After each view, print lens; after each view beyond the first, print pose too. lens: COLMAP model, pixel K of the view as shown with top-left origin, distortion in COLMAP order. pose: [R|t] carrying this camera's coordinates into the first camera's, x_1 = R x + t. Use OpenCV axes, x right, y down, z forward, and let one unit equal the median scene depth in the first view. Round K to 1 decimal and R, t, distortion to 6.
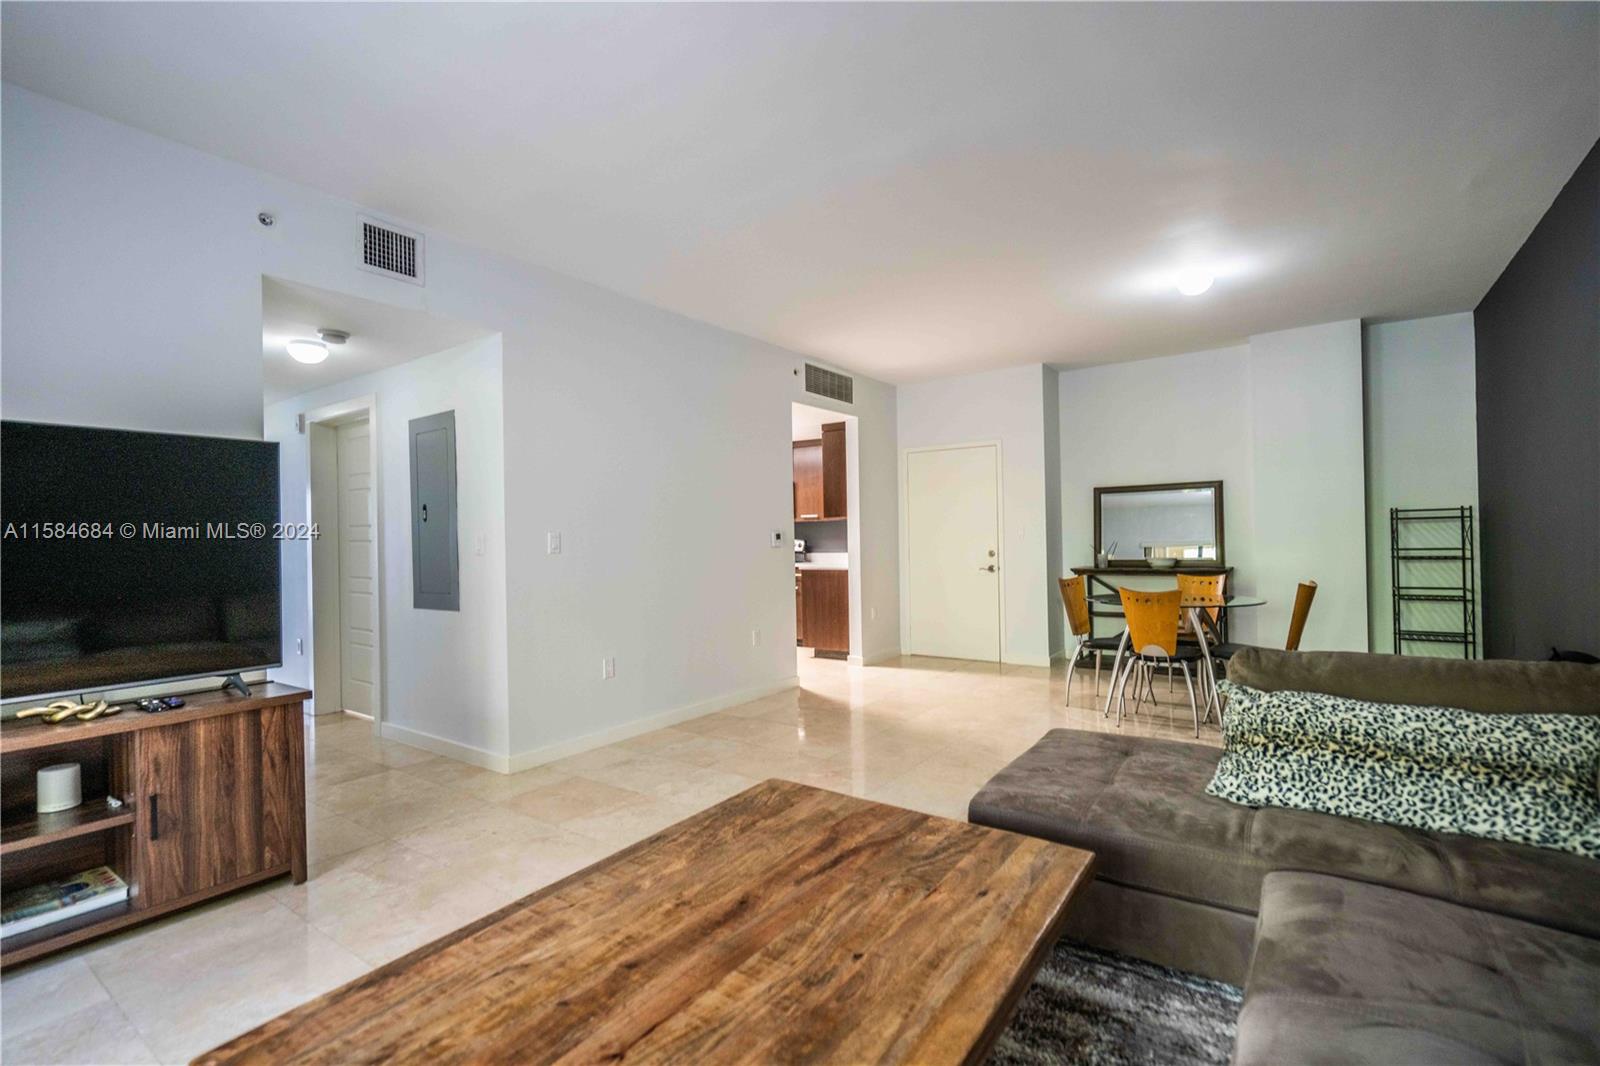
lens RADIAL K [[727.1, 0, 797.4], [0, 727.1, 536.2], [0, 0, 1]] dist [-0.001626, 0.000441]
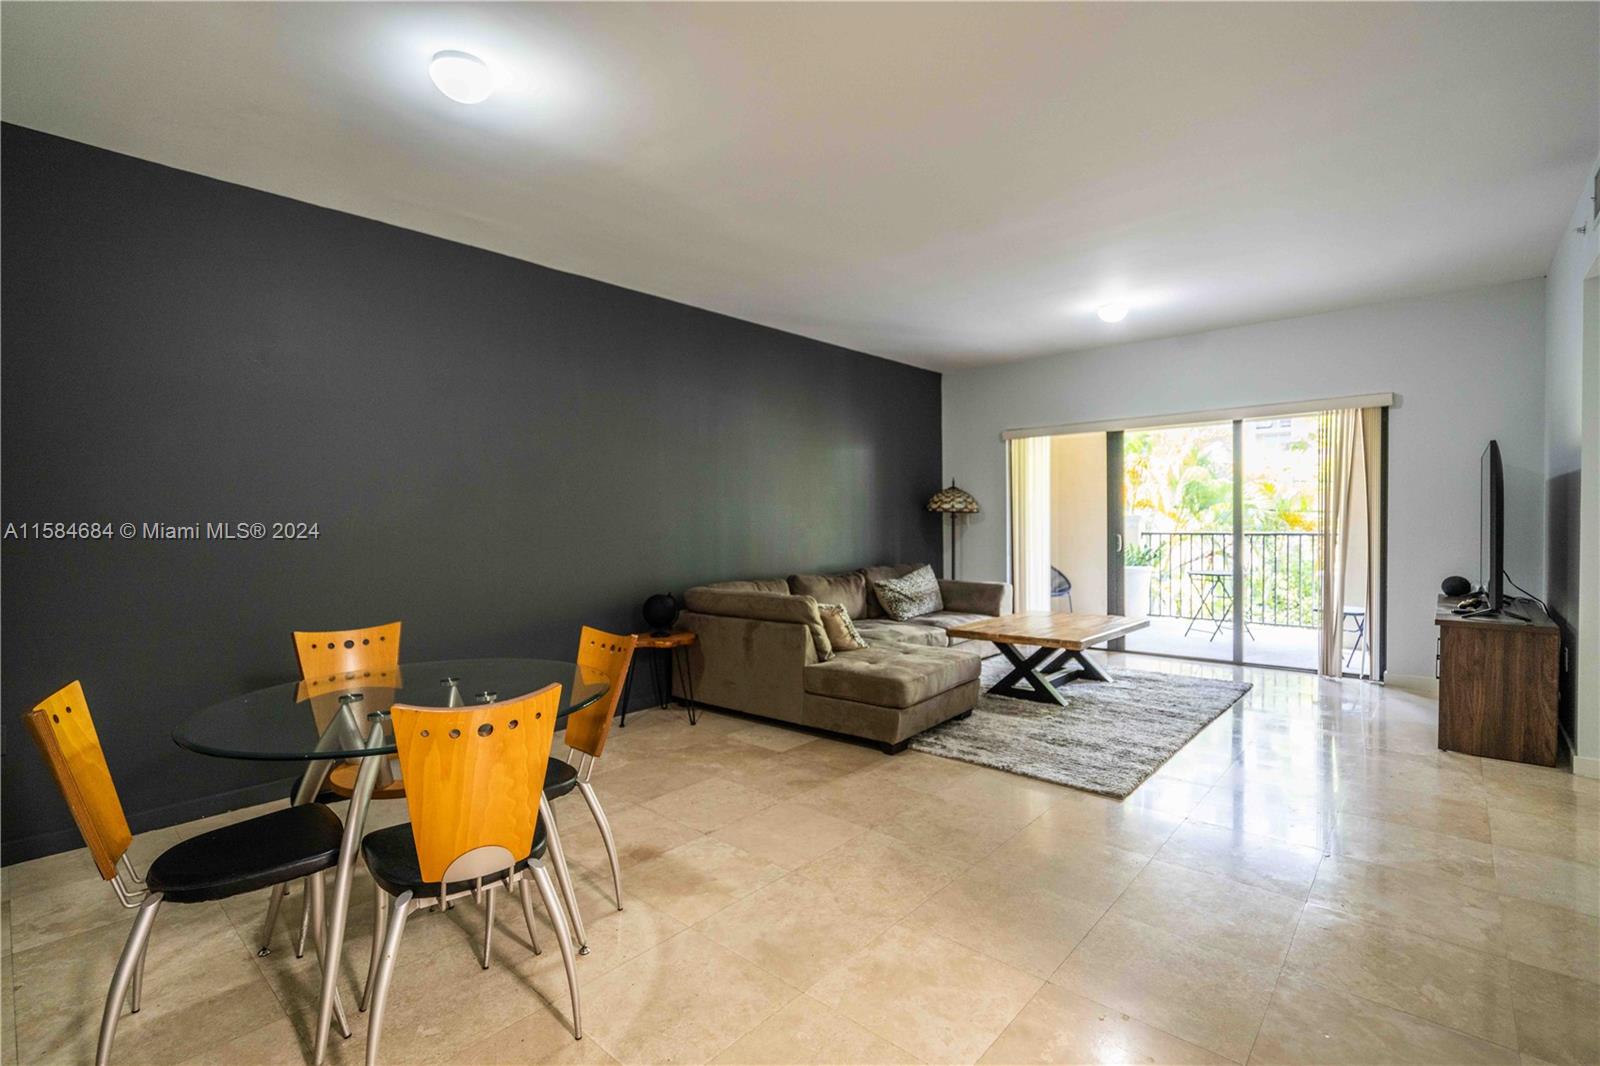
lens RADIAL K [[727.1, 0, 796.7], [0, 727.1, 534.9], [0, 0, 1]] dist [-0.001626, 0.000441]
pose [[-0.994884, 0.025094, 0.097854, 0.730181], [0.026806, 0.999509, 0.016226, -0.026741], [-0.097399, 0.018766, -0.995068, 4.254834]]
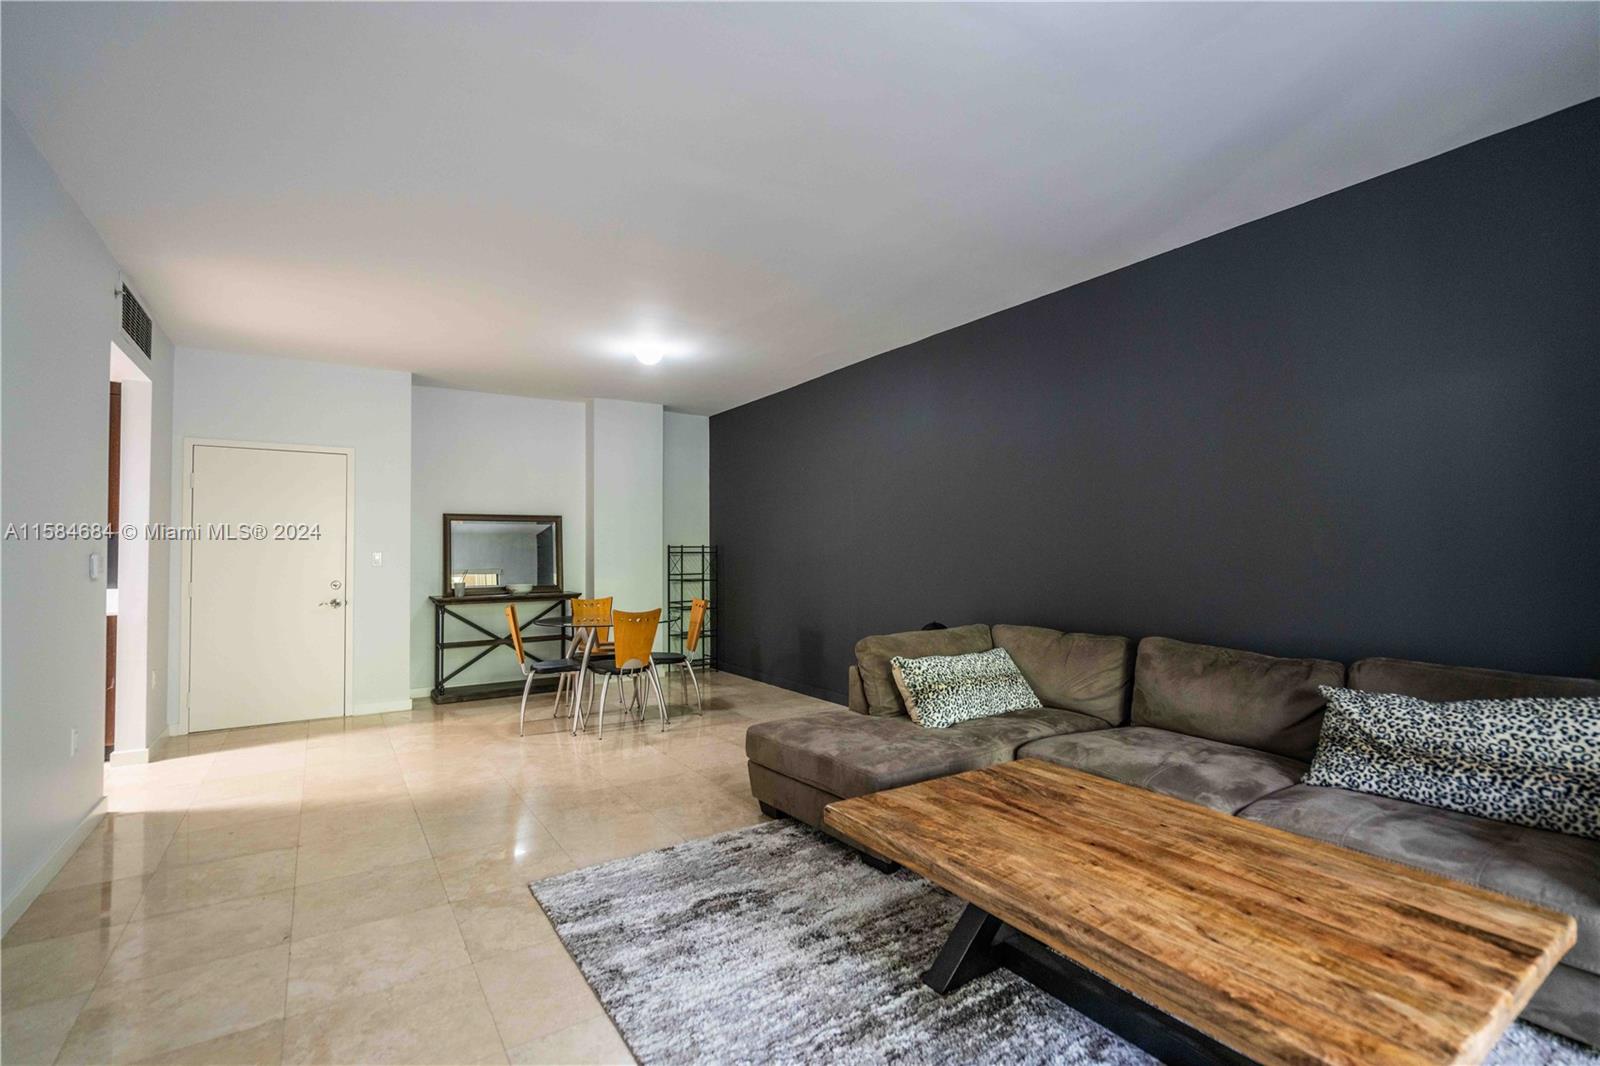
lens RADIAL K [[727.1, 0, 805.6], [0, 727.1, 539.8], [0, 0, 1]] dist [-0.001626, 0.000441]
pose [[0.347334, 0.037072, 0.937008, -1.367065], [-0.003035, 0.999257, -0.038410, 0.015678], [-0.937737, 0.010497, 0.347189, 0.948883]]
